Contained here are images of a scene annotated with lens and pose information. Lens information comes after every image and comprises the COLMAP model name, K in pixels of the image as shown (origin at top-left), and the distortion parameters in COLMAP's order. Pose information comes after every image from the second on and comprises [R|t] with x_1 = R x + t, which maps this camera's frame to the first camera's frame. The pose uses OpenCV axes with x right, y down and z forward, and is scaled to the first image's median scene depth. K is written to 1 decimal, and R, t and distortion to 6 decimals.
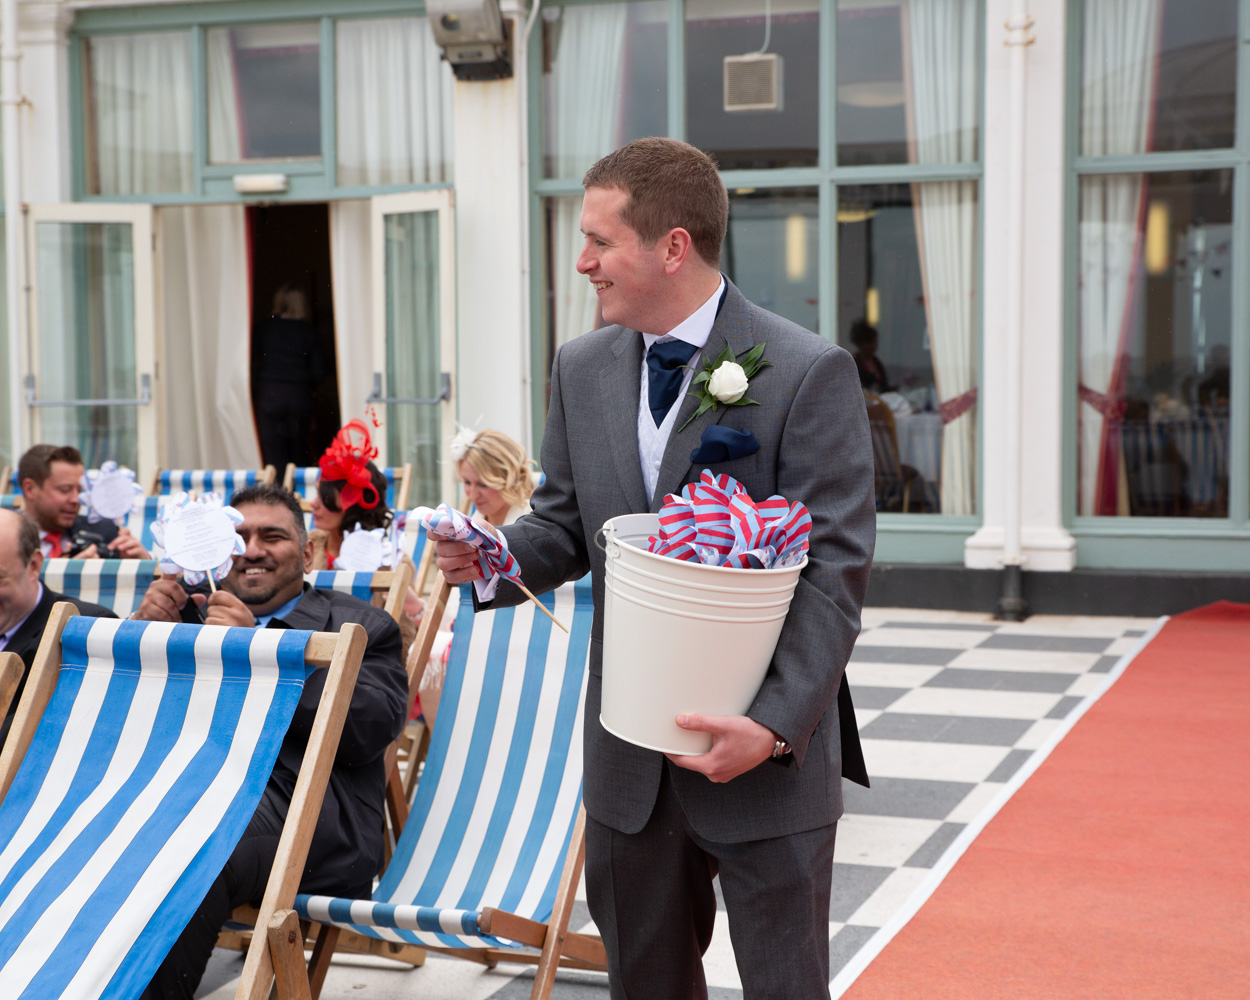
lens RADIAL K [[2151.6, 0, 625.0], [0, 2151.6, 500.0], [0, 0, 1]] dist [0.155161, 0.096749]
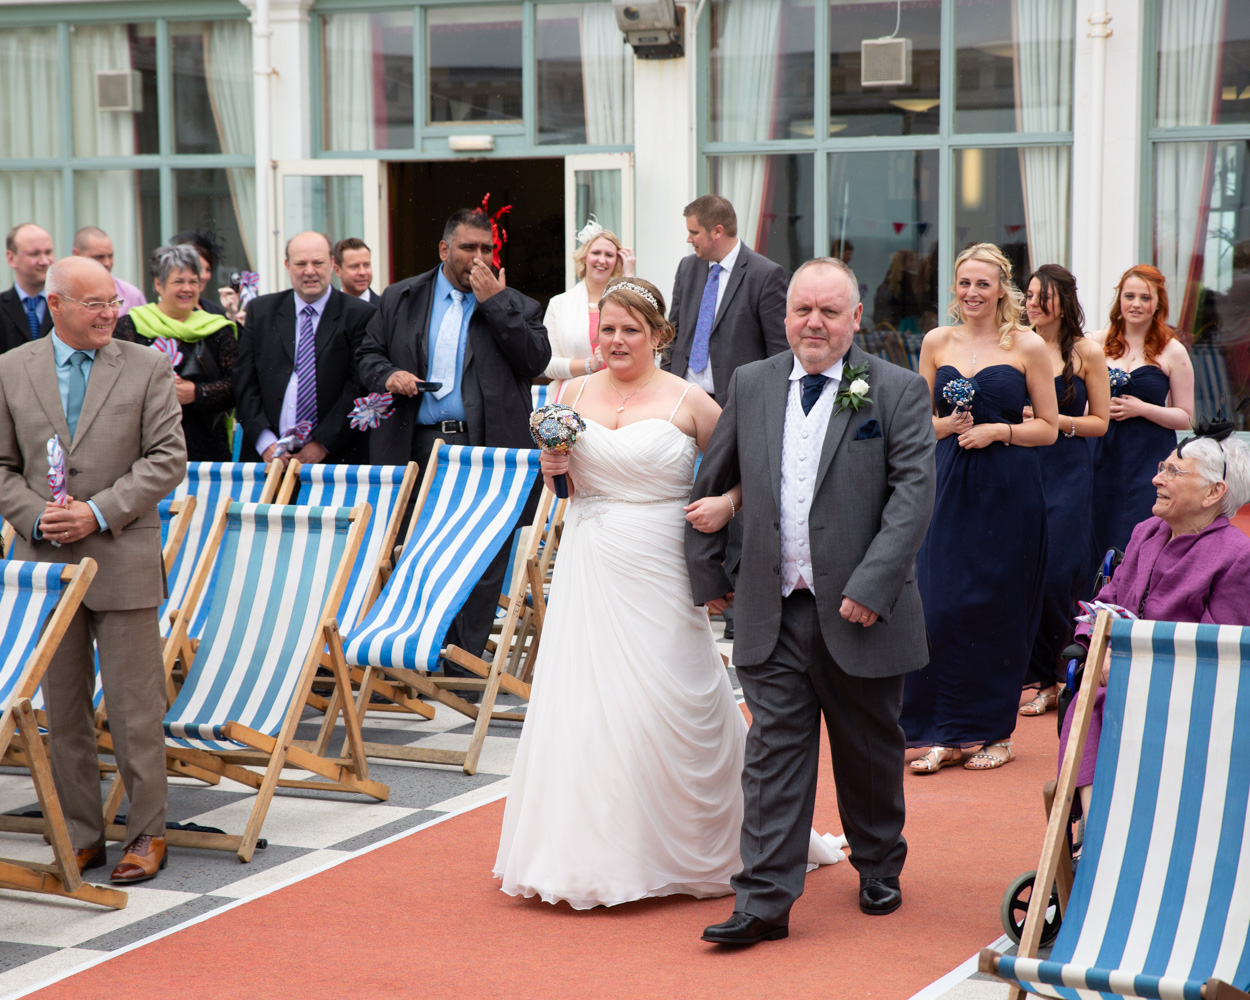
lens RADIAL K [[3007.2, 0, 625.0], [0, 3007.2, 500.0], [0, 0, 1]] dist [0.389701, 0.094033]
pose [[0.995460, 0.009277, -0.094727, 0.075960], [-0.007292, 0.999747, 0.021279, 0.012272], [0.094900, -0.020492, 0.995276, -0.663307]]
